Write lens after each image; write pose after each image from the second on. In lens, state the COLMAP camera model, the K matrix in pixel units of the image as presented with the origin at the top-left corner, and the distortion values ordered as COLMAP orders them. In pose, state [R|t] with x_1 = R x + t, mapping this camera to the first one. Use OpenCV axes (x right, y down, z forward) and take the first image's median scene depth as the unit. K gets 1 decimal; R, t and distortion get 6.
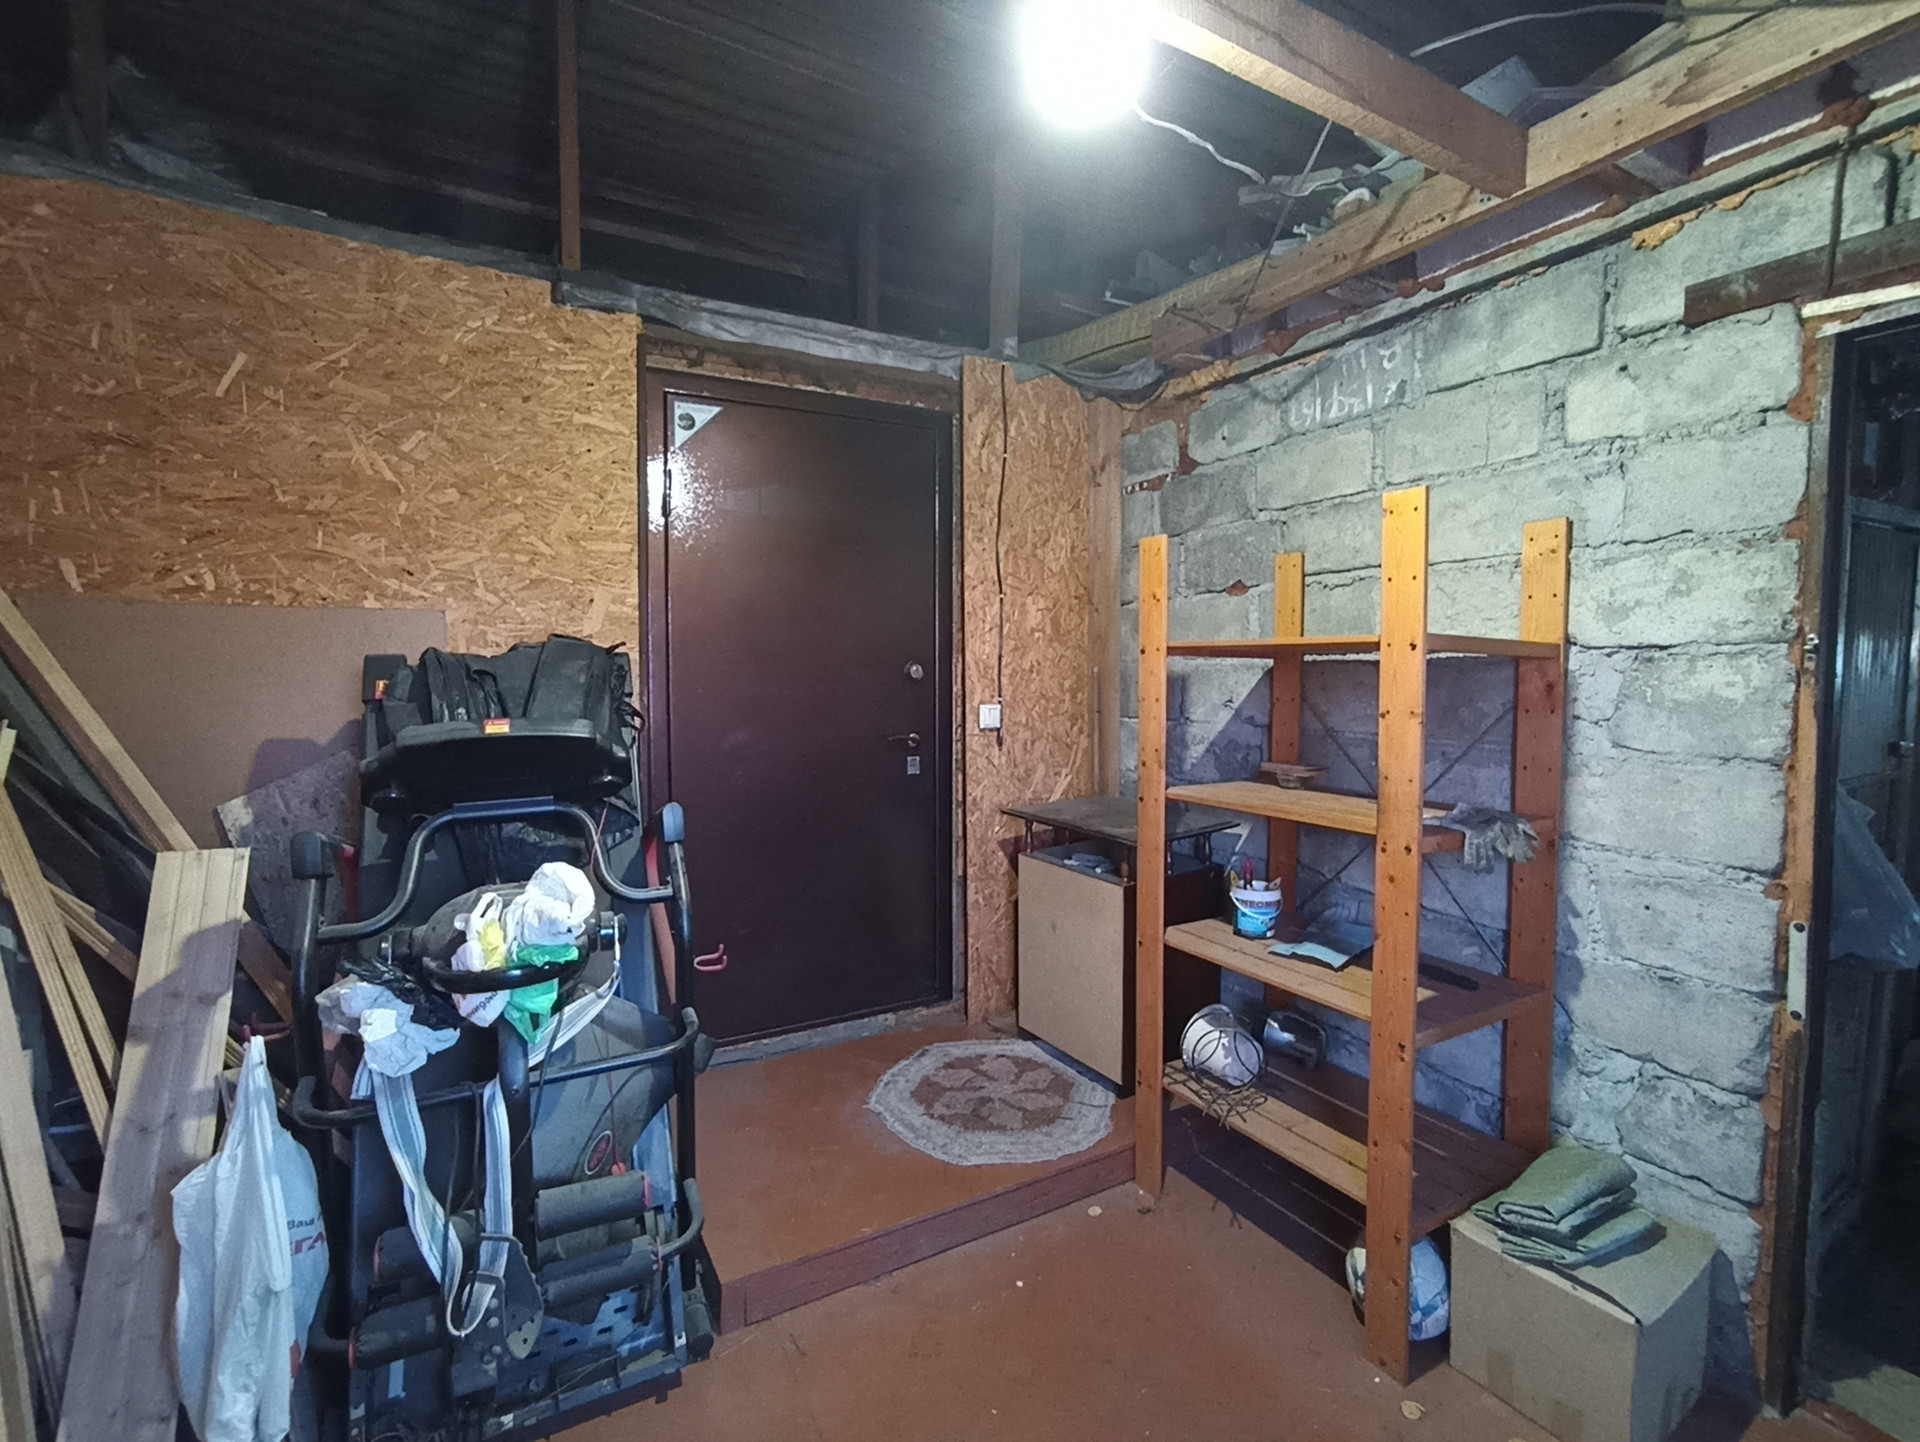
lens RADIAL K [[870.4, 0, 958.7], [0, 870.4, 712.7], [0, 0, 1]] dist [-0.040611, 0.027089]
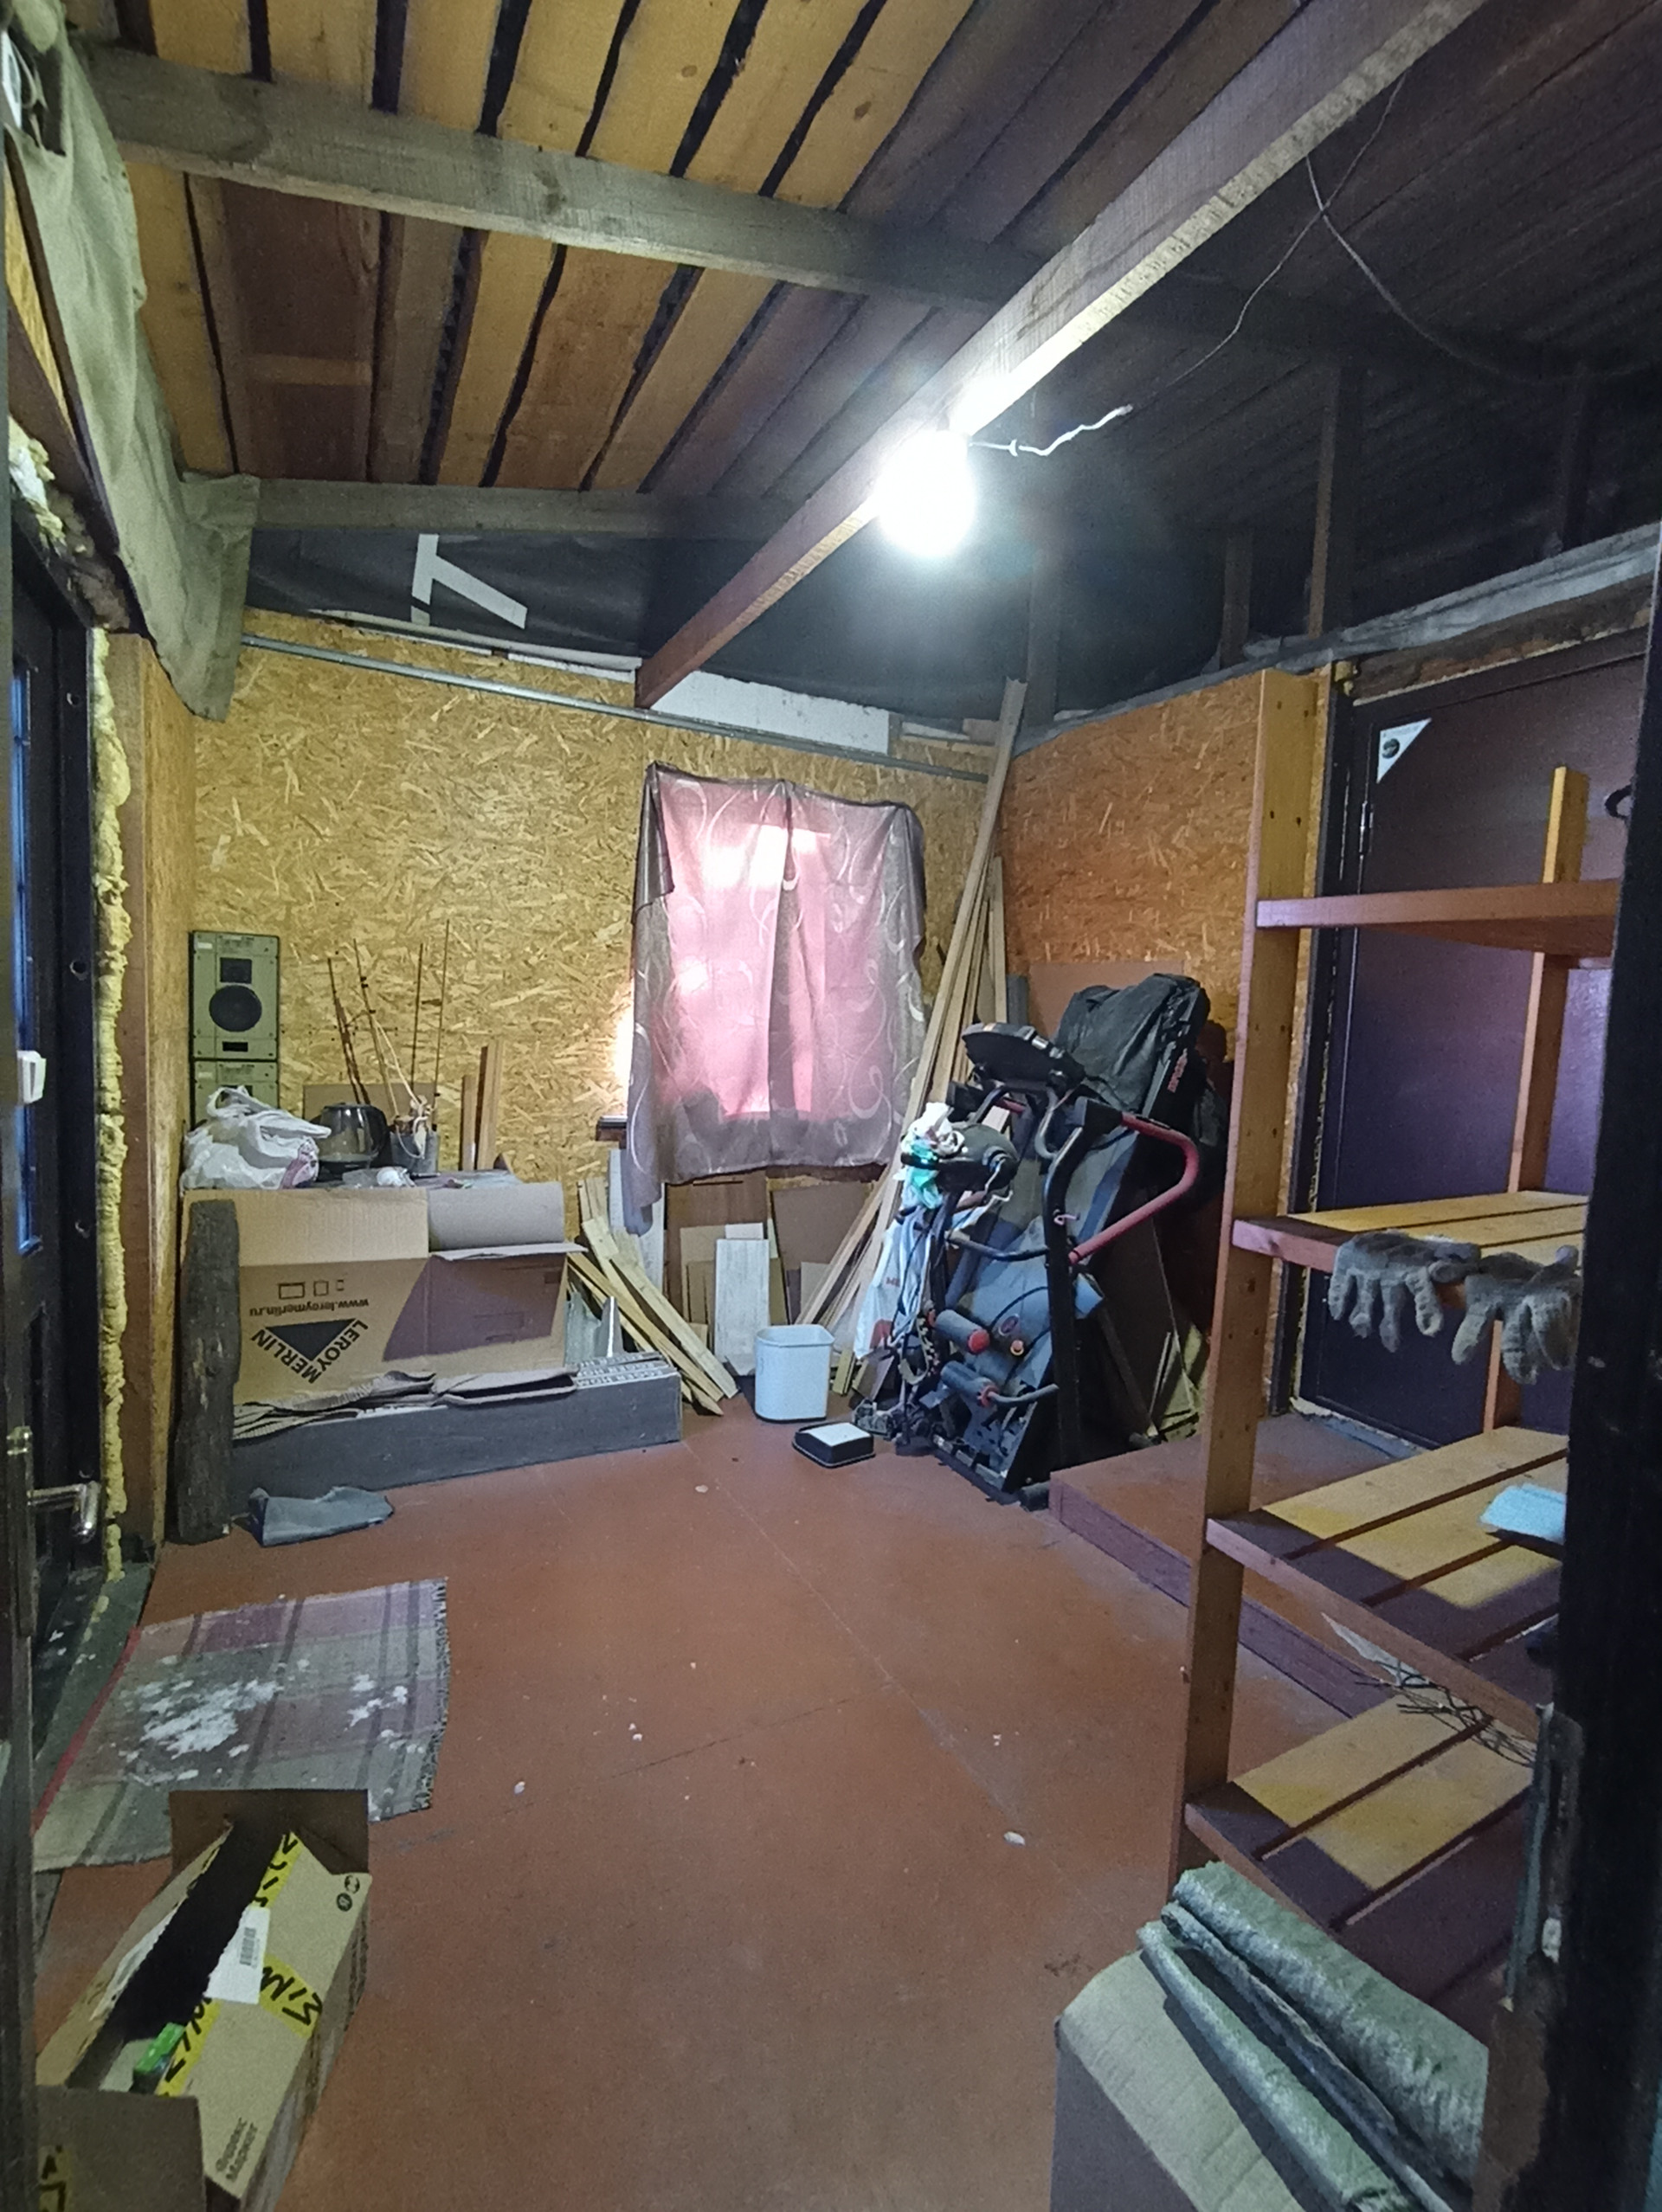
lens RADIAL K [[1002.8, 0, 836.7], [0, 1002.8, 1107.5], [0, 0, 1]] dist [-0.040611, 0.027089]
pose [[-0.012123, 0.088175, -0.996031, 0.951322], [-0.097963, 0.991208, 0.088941, 0.018348], [0.995116, 0.098653, -0.003379, 0.518500]]
